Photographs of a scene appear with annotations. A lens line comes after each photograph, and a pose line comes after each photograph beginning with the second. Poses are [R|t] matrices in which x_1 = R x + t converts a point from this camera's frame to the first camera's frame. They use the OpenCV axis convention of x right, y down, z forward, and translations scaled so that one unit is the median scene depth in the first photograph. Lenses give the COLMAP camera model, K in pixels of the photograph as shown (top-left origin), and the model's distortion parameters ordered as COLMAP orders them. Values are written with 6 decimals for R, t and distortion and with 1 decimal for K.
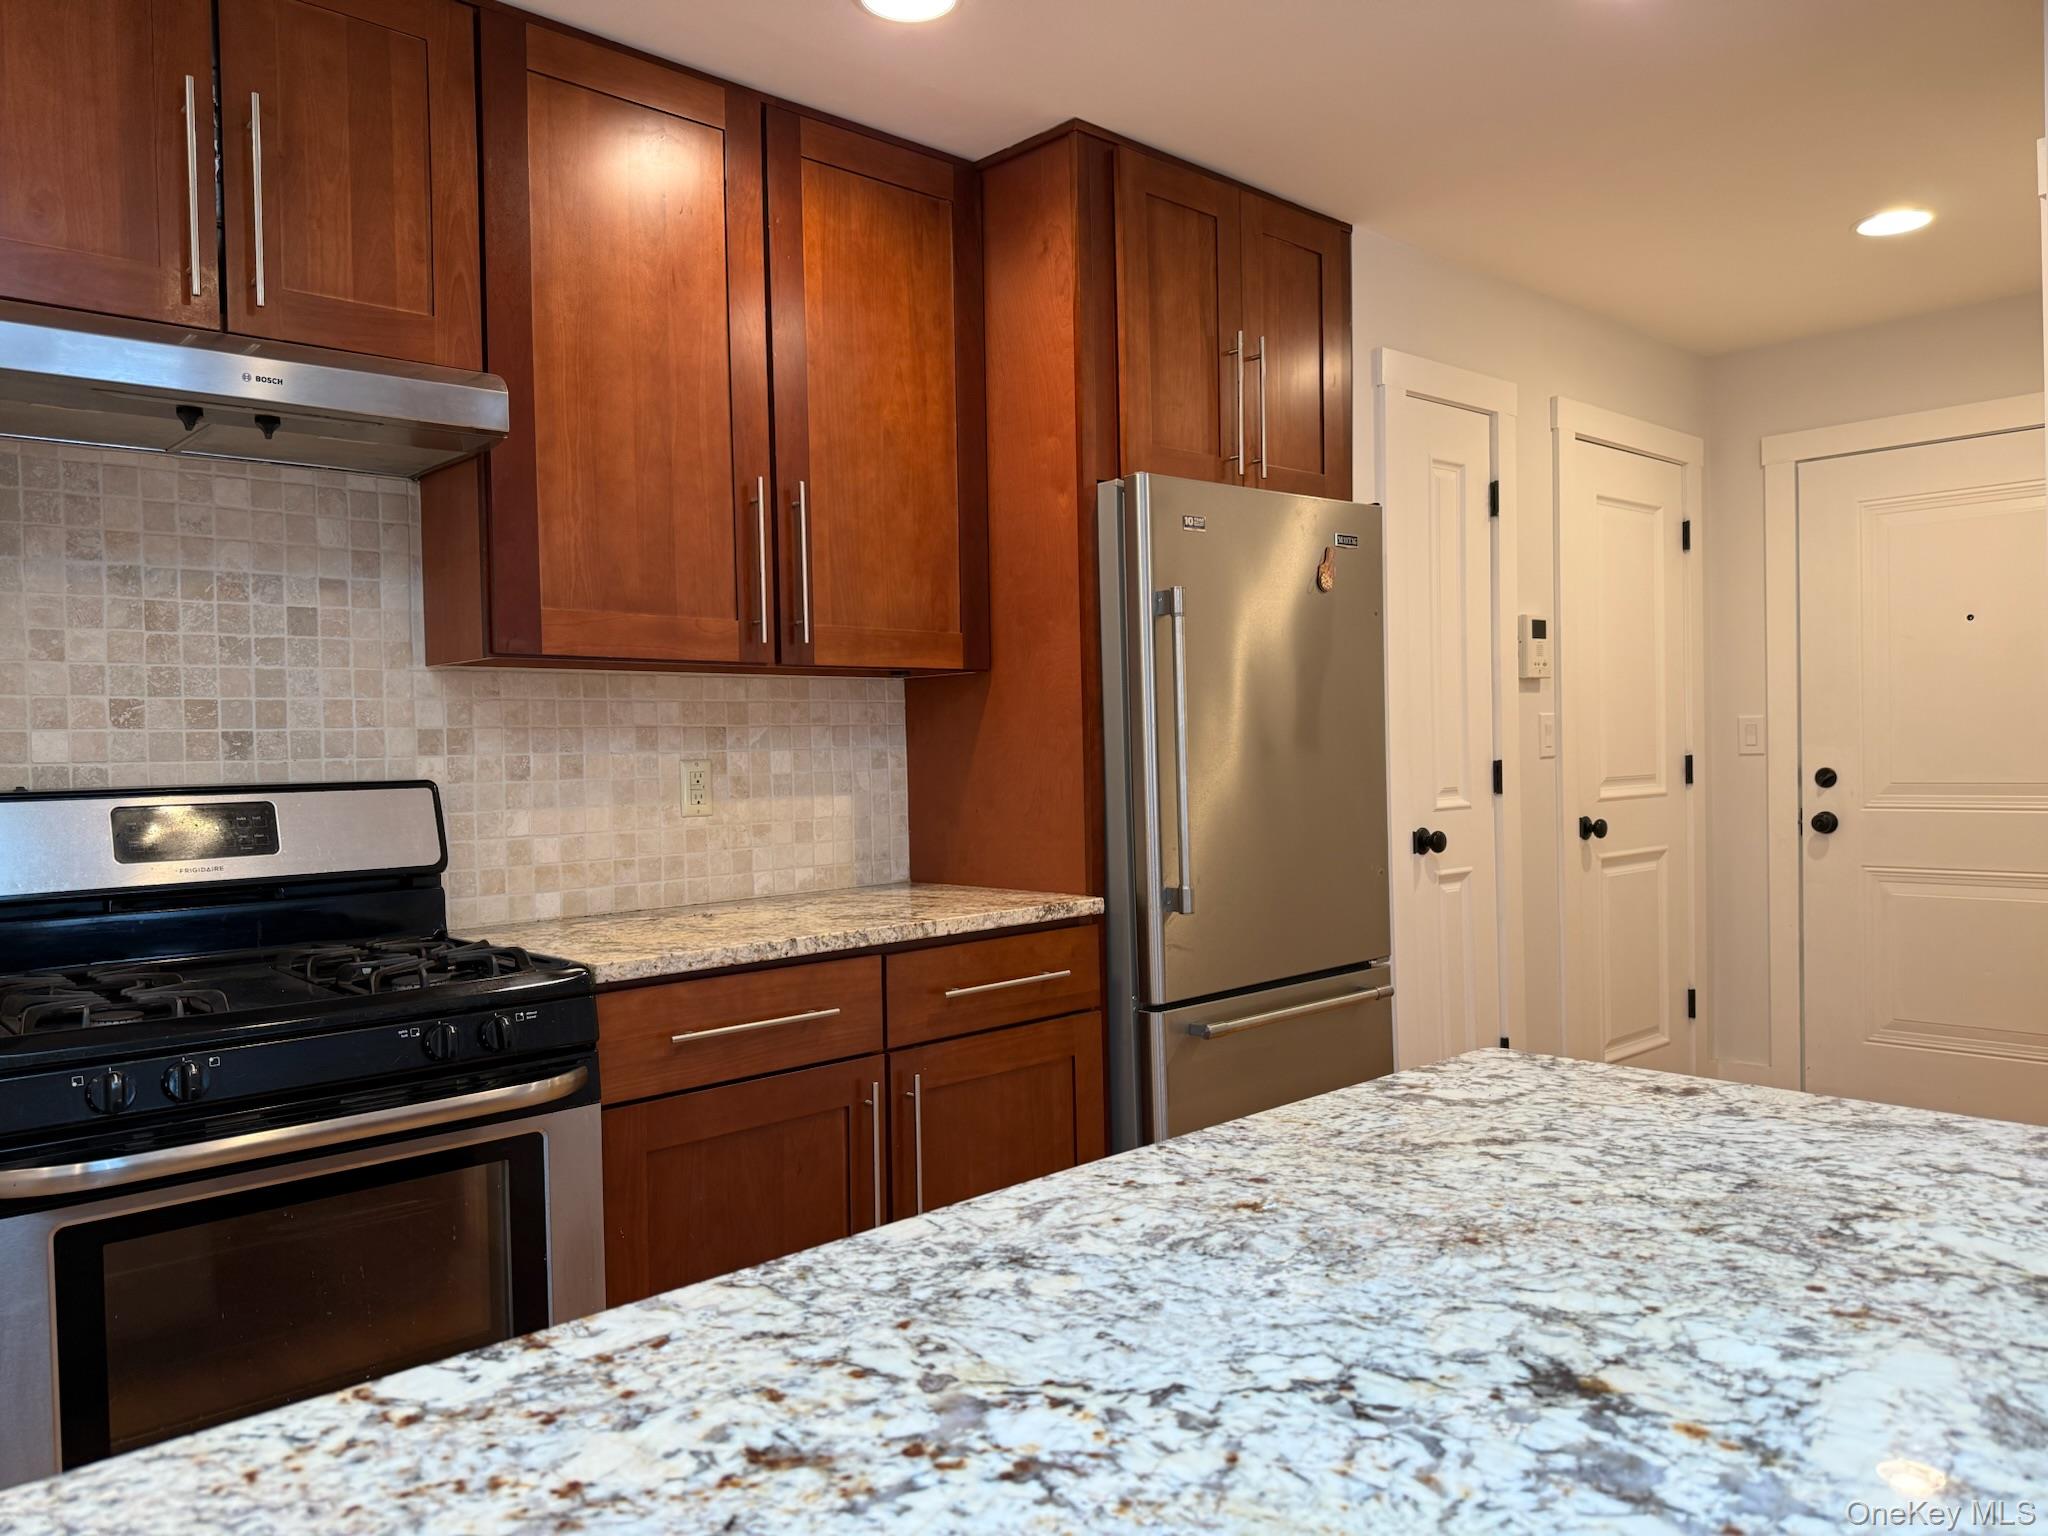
lens RADIAL K [[1419.4, 0, 1030.8], [0, 1419.4, 782.7], [0, 0, 1]] dist [0.031099, -0.034262]
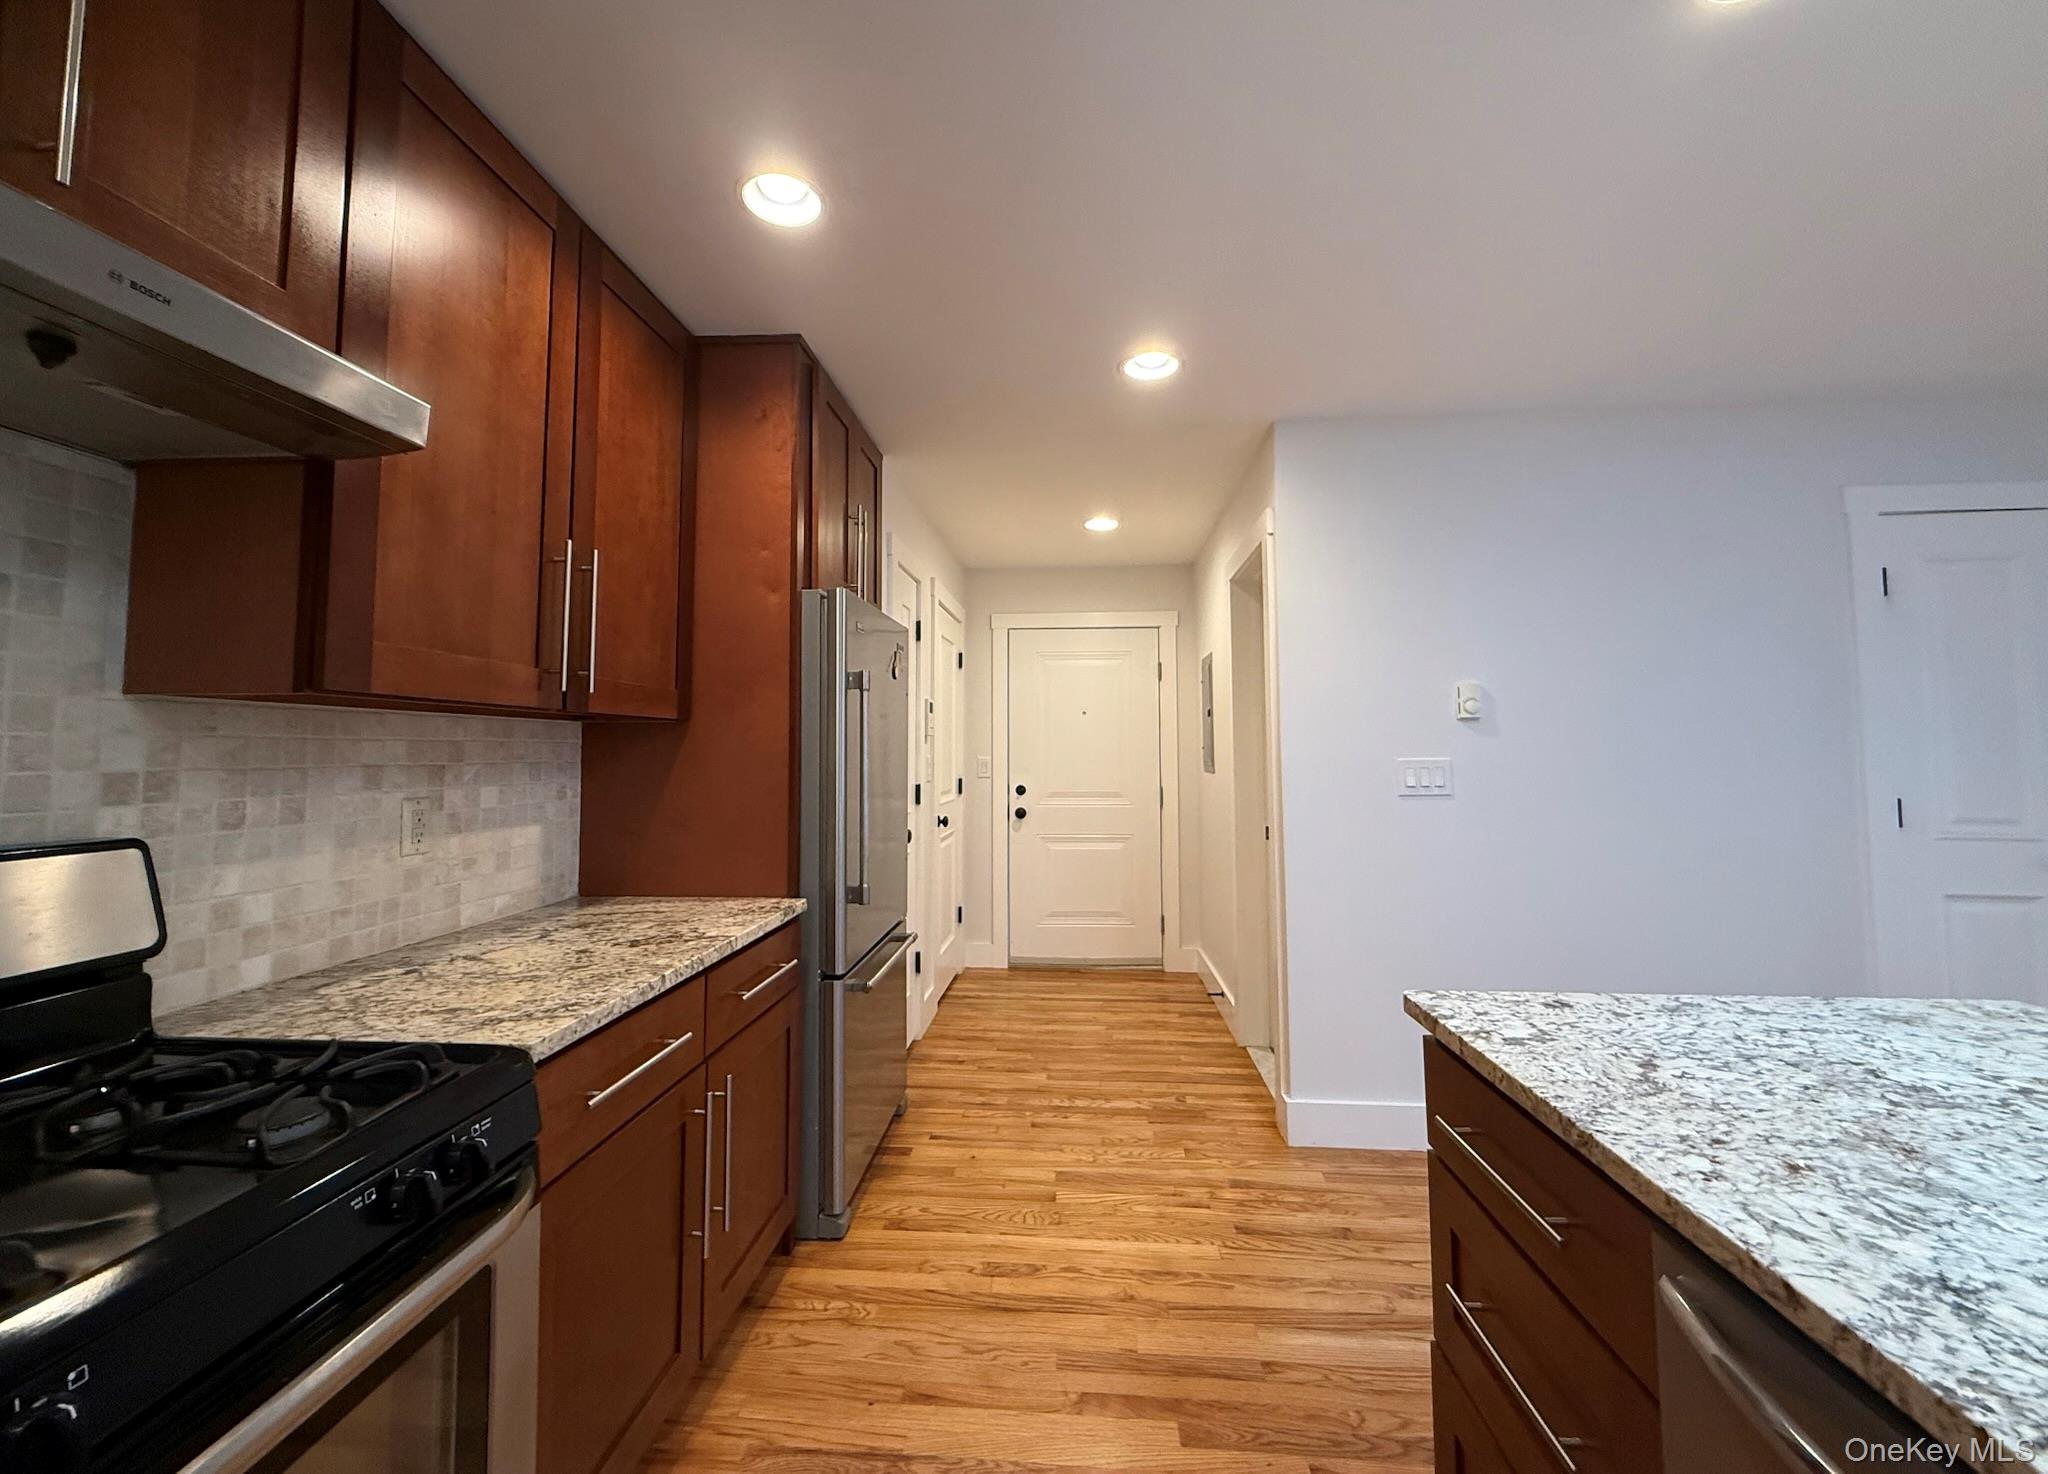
lens RADIAL K [[814.6, 0, 1013.7], [0, 814.6, 705.0], [0, 0, 1]] dist [-0.001309, -0.000475]
pose [[0.743423, 0.057611, 0.666335, -0.389109], [0.005243, 0.995751, -0.091942, -0.033574], [-0.668800, 0.071846, 0.739962, 0.357557]]
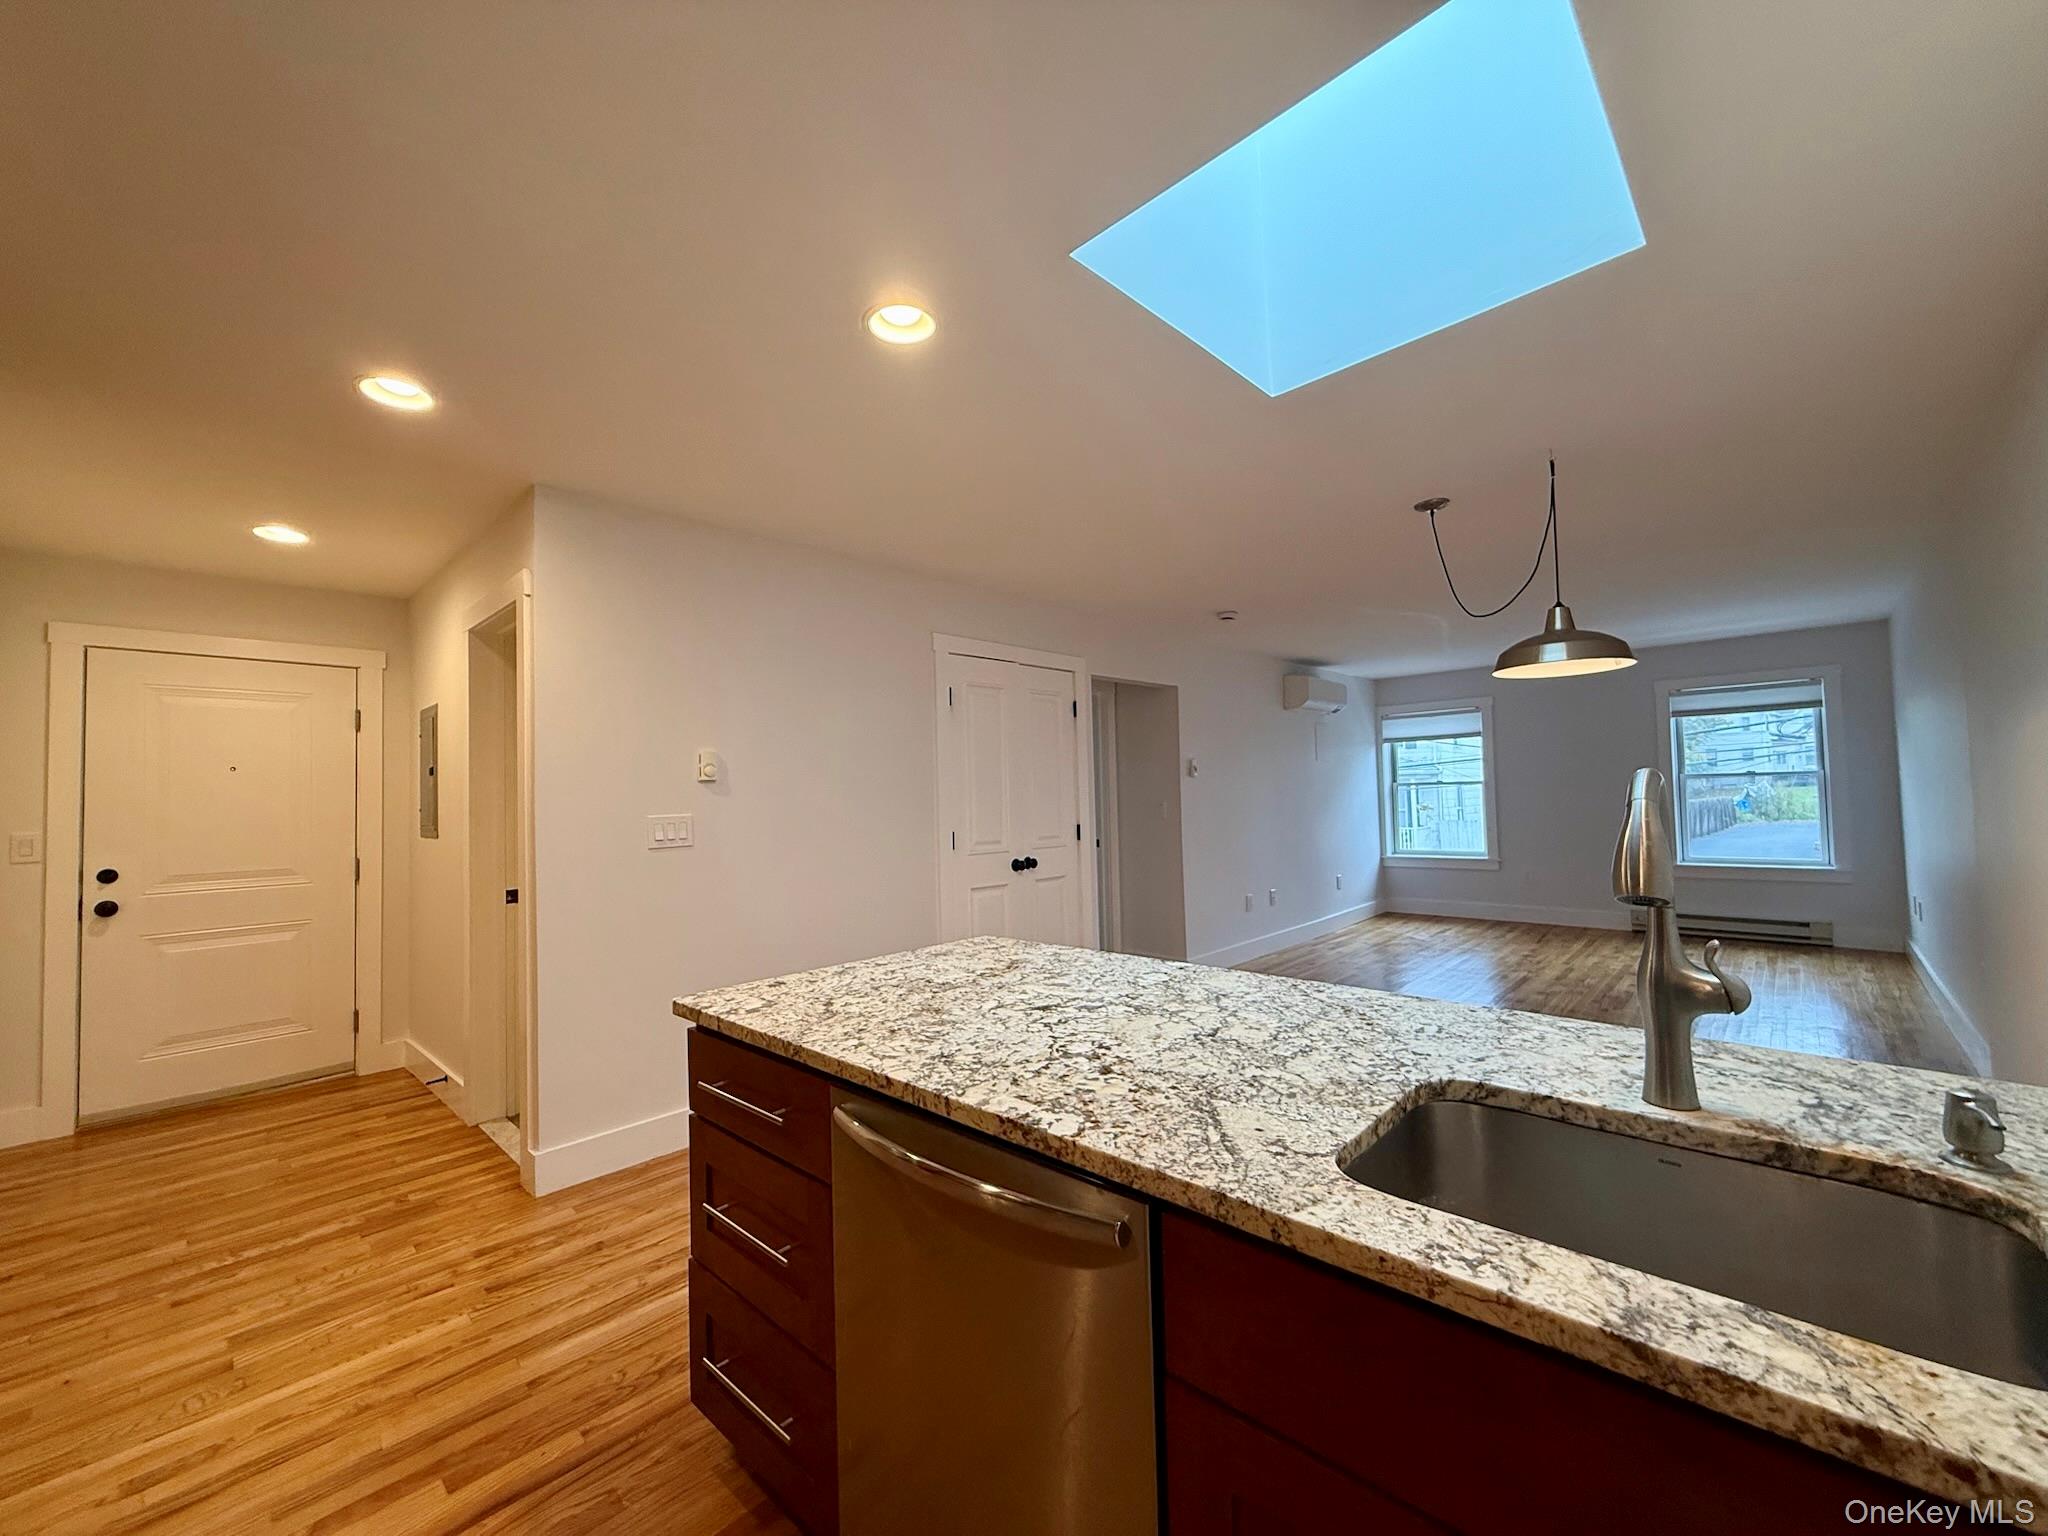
lens RADIAL K [[809.2, 0, 1017.4], [0, 809.2, 769.1], [0, 0, 1]] dist [-0.001470, -0.000061]
pose [[-0.055626, 0.058322, 0.996747, -0.542625], [0.053309, 0.997042, -0.055365, -0.033399], [-0.997028, 0.050055, -0.058571, 0.336274]]
